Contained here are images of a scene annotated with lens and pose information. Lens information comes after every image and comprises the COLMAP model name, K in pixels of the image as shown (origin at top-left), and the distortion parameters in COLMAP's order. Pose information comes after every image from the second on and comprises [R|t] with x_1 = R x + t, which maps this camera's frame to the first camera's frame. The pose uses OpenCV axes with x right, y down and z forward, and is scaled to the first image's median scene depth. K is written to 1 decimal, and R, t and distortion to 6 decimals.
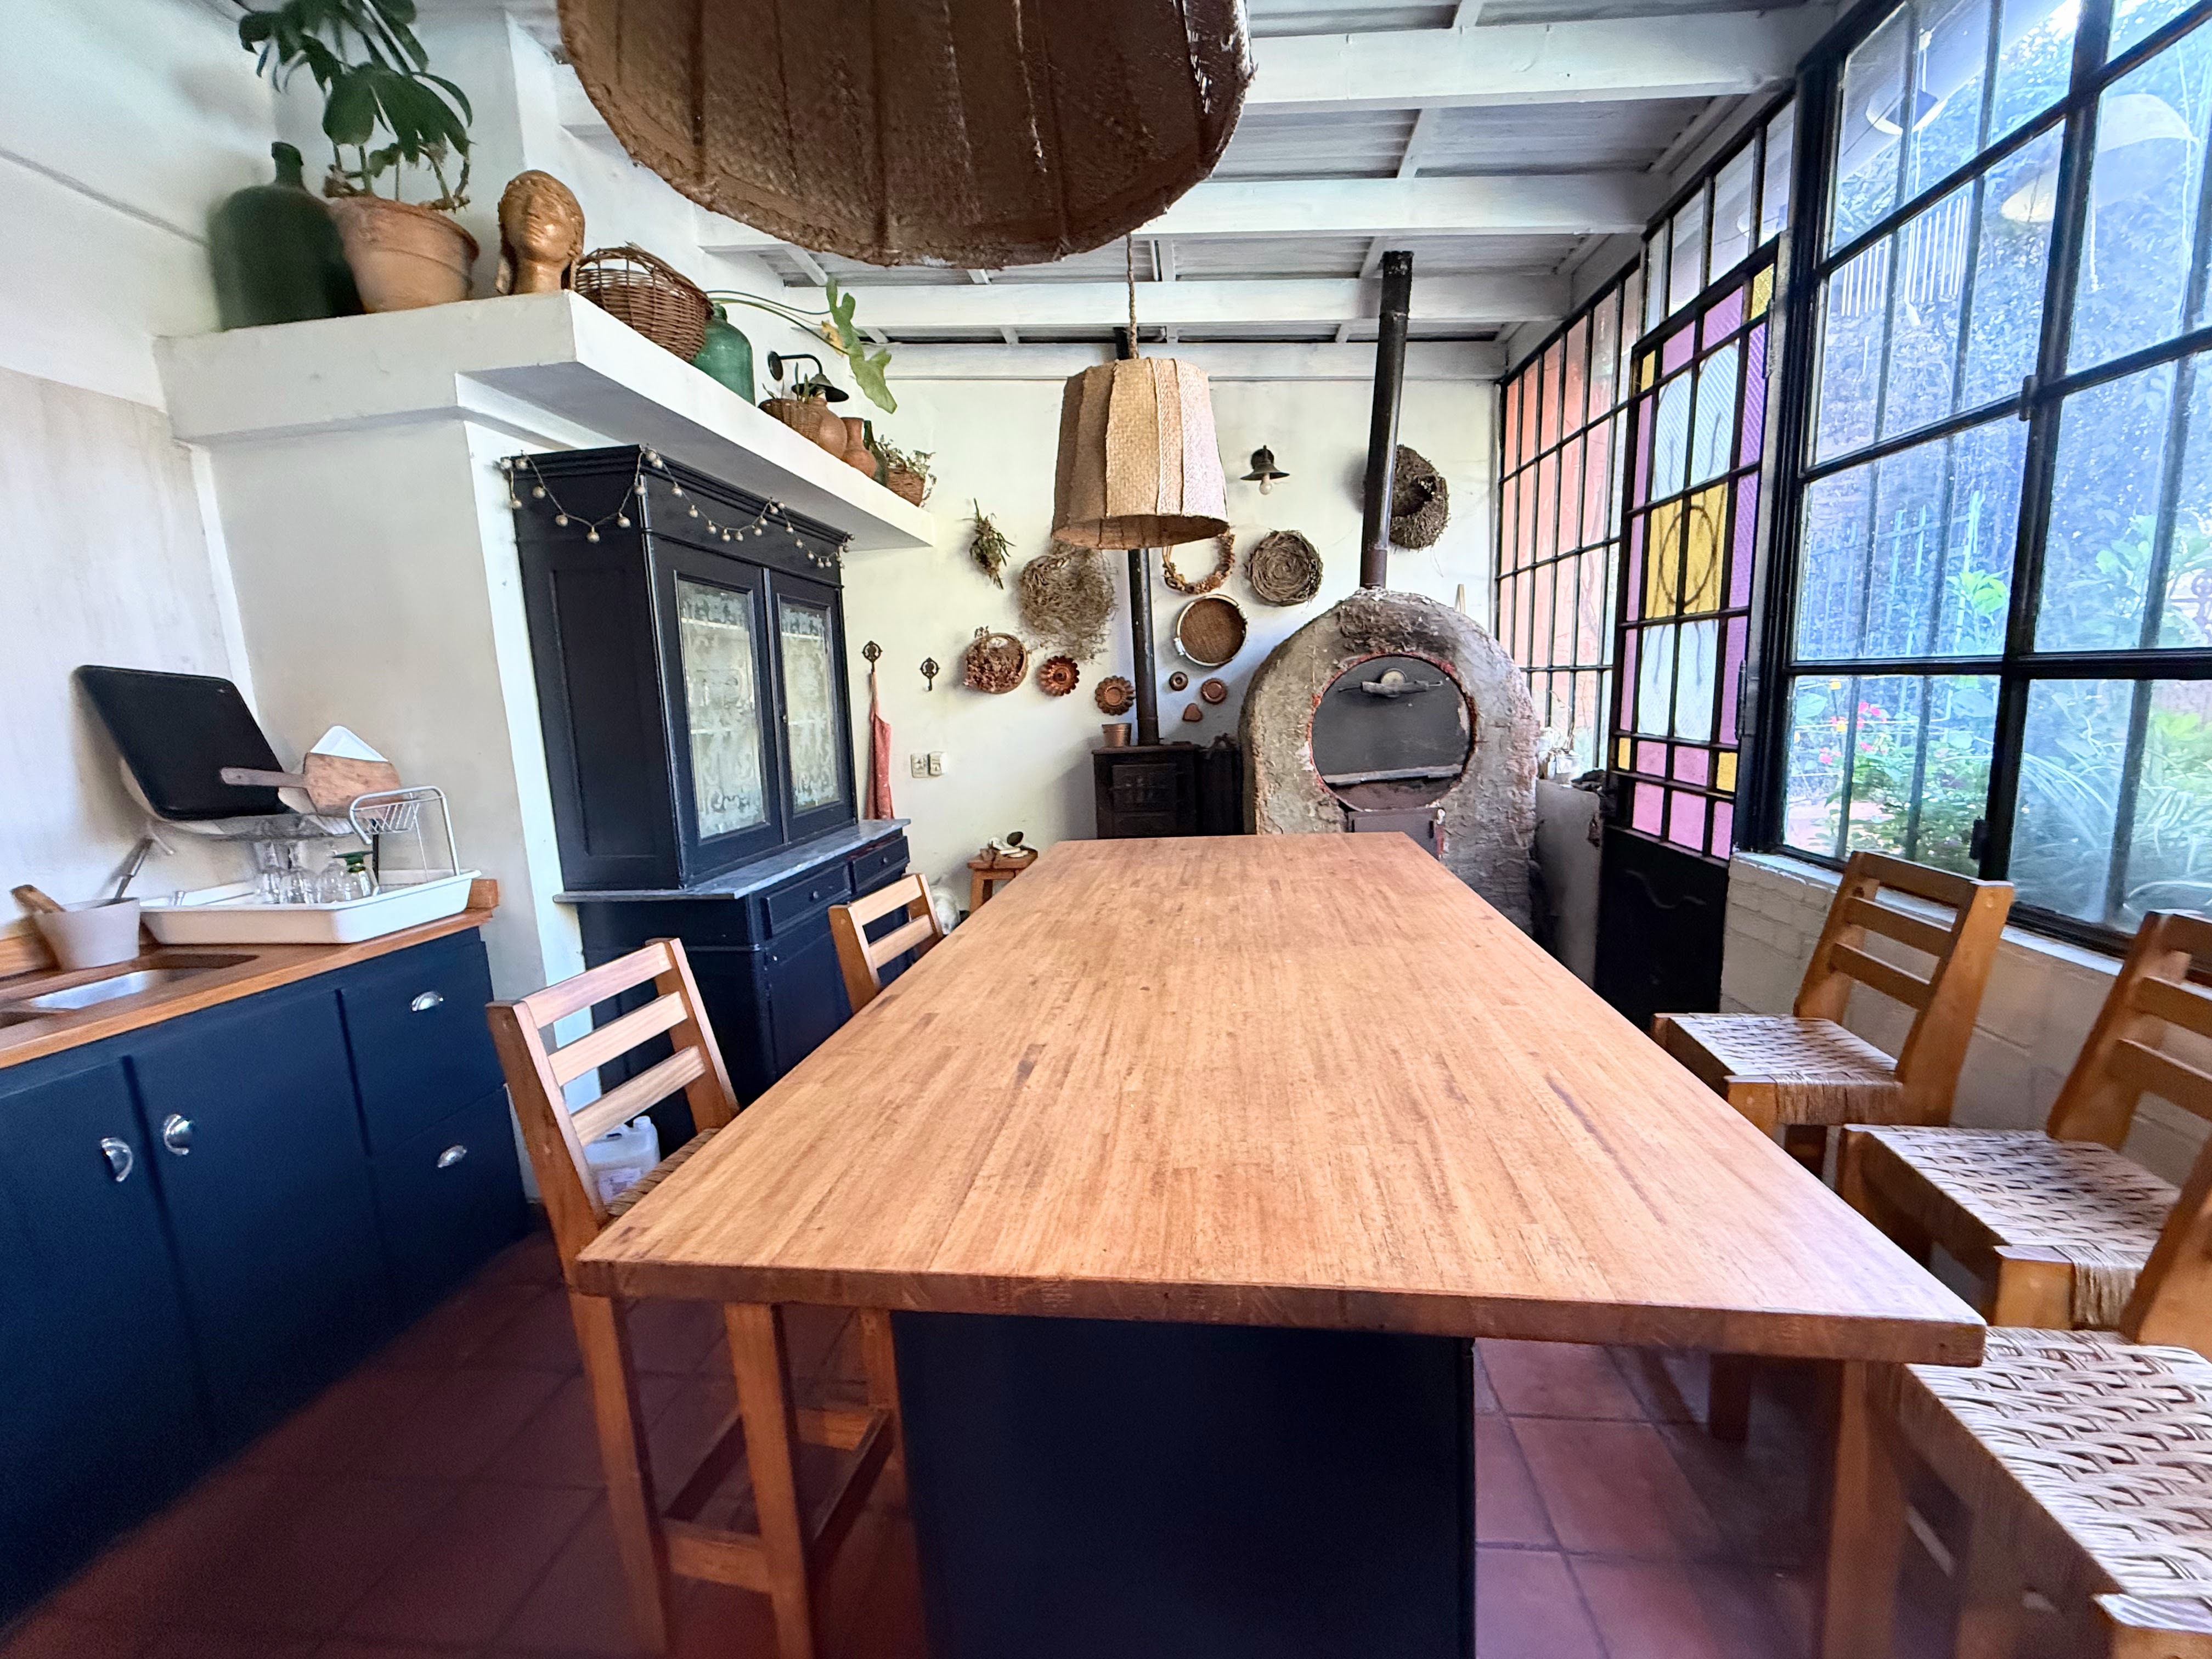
lens RADIAL K [[886.8, 0, 1090.3], [0, 886.8, 830.1], [0, 0, 1]] dist [0.000165, -0.000065]
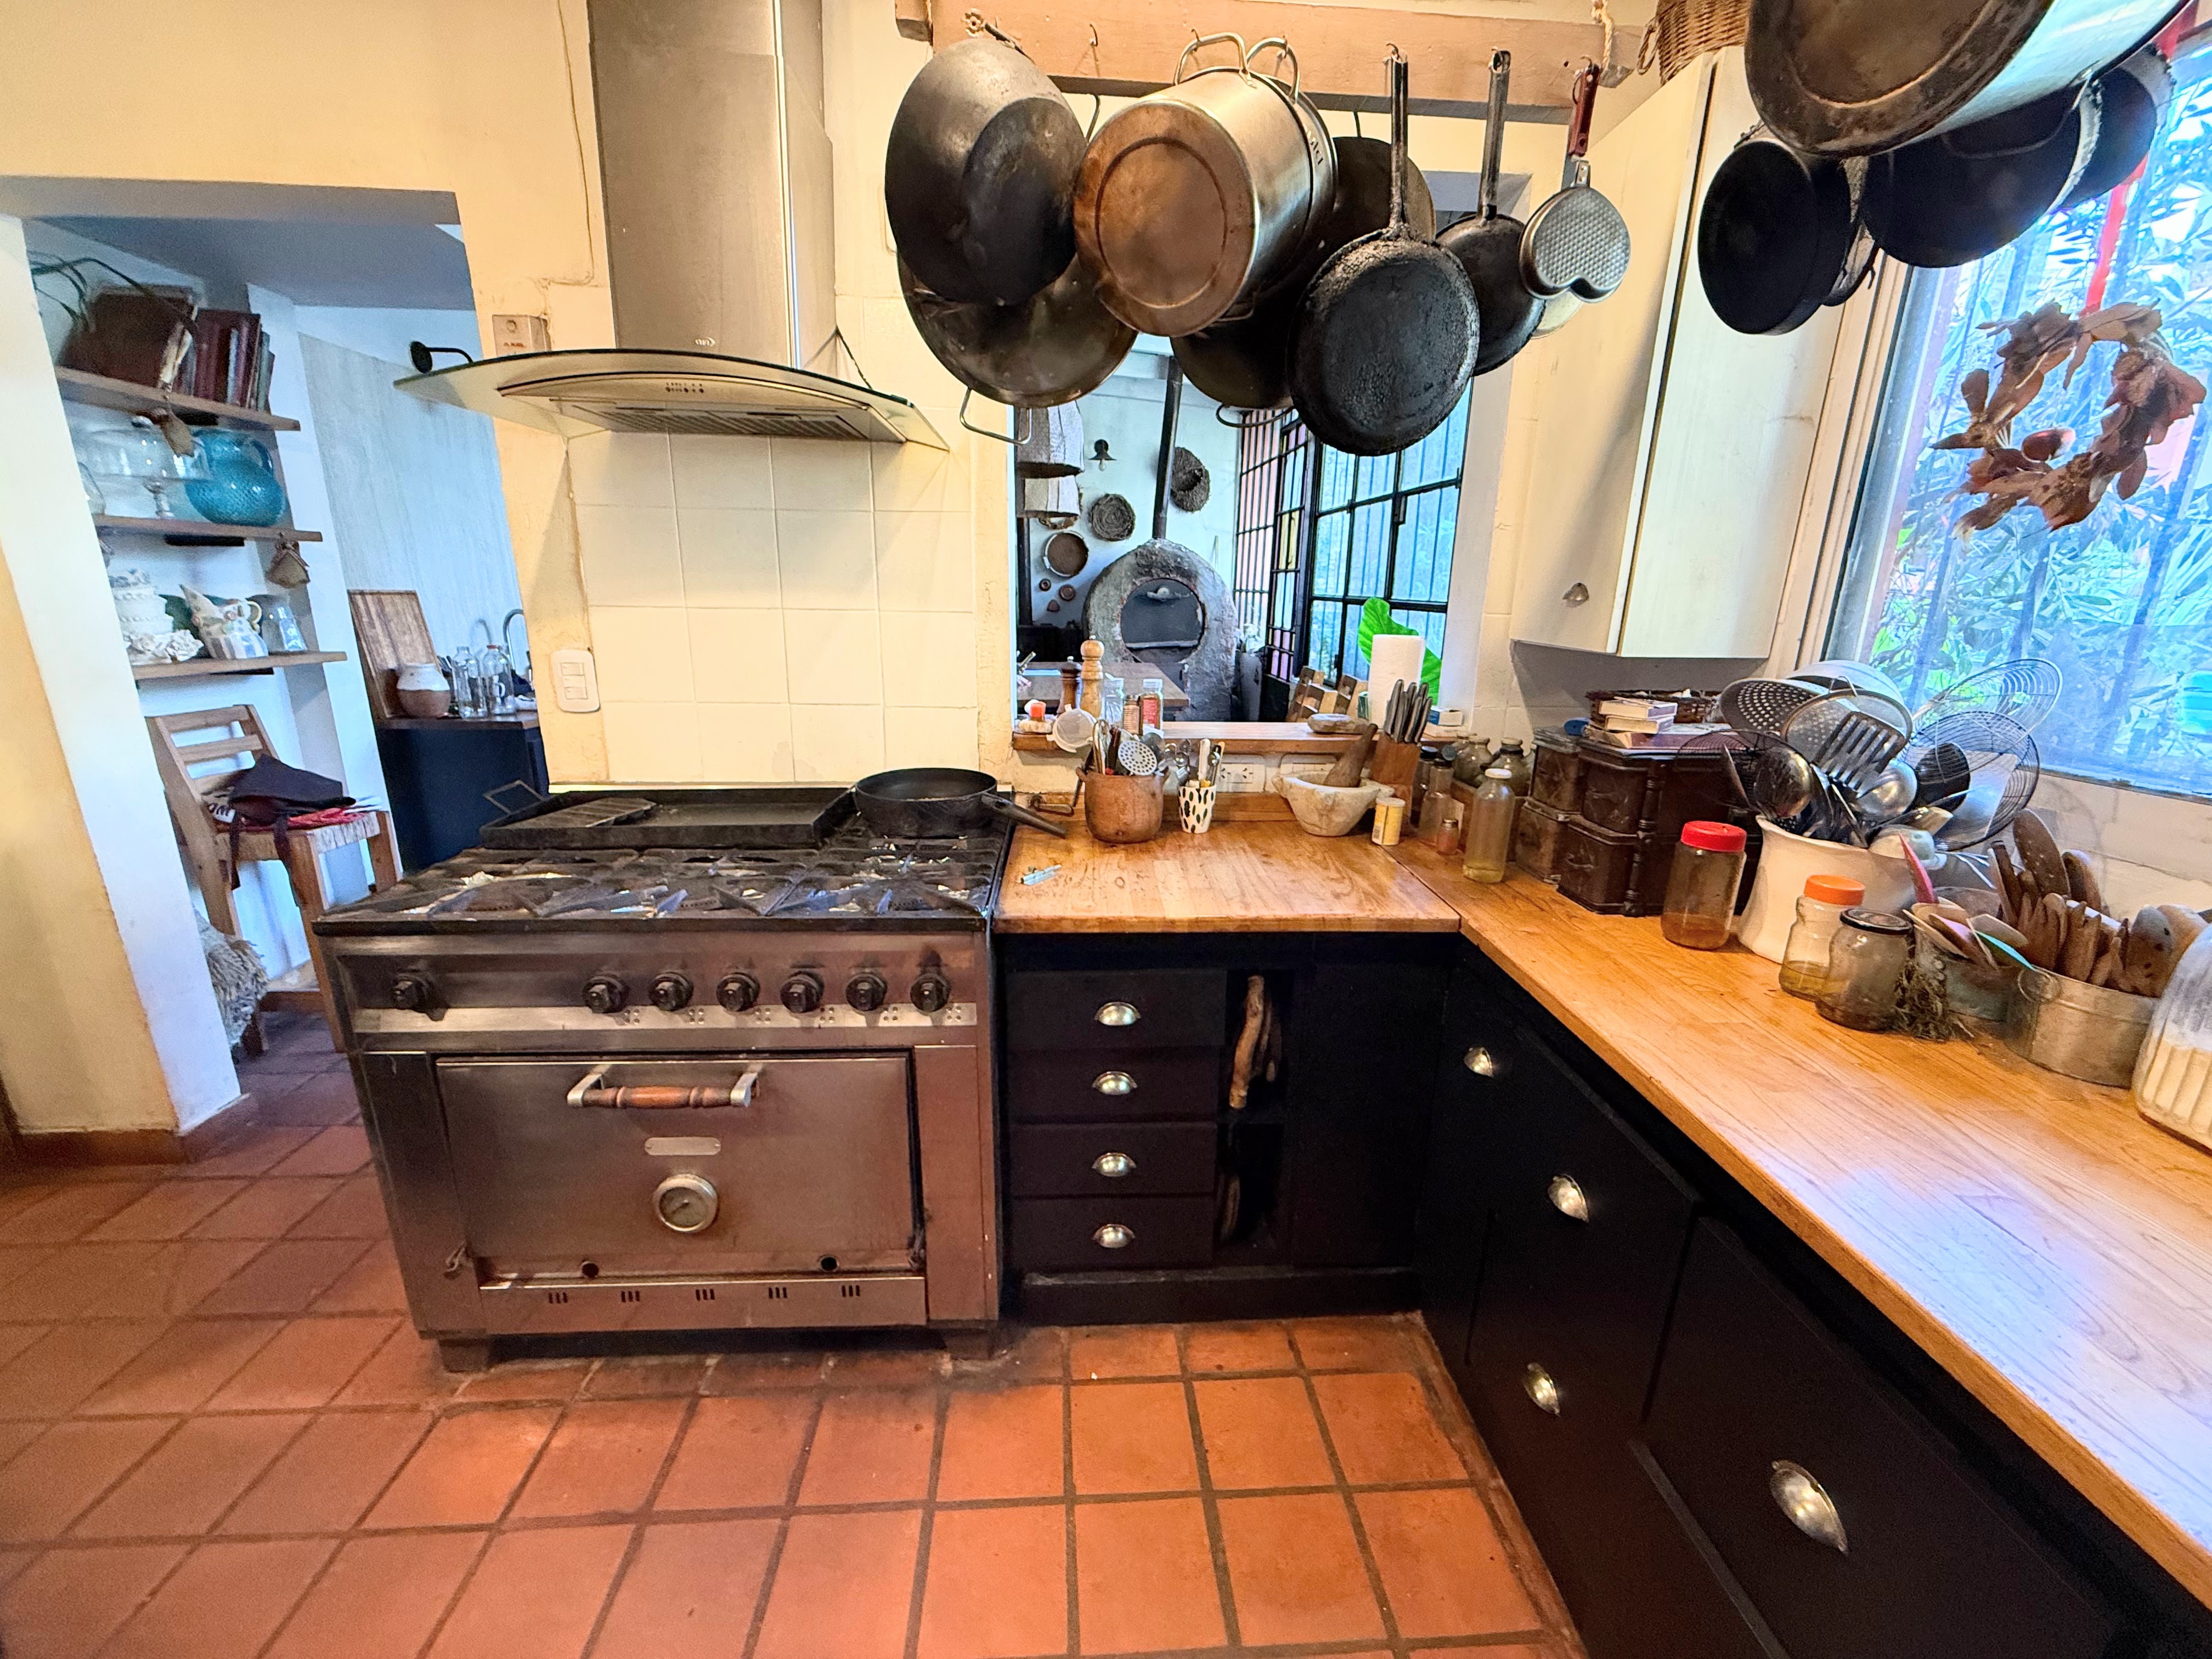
lens RADIAL K [[886.8, 0, 1095.9], [0, 886.8, 830.7], [0, 0, 1]] dist [0.000165, -0.000065]
pose [[0.983221, 0.010143, 0.182136, -0.130309], [-0.030254, 0.993692, 0.107981, 0.128913], [-0.179892, -0.111680, 0.977326, -0.833146]]
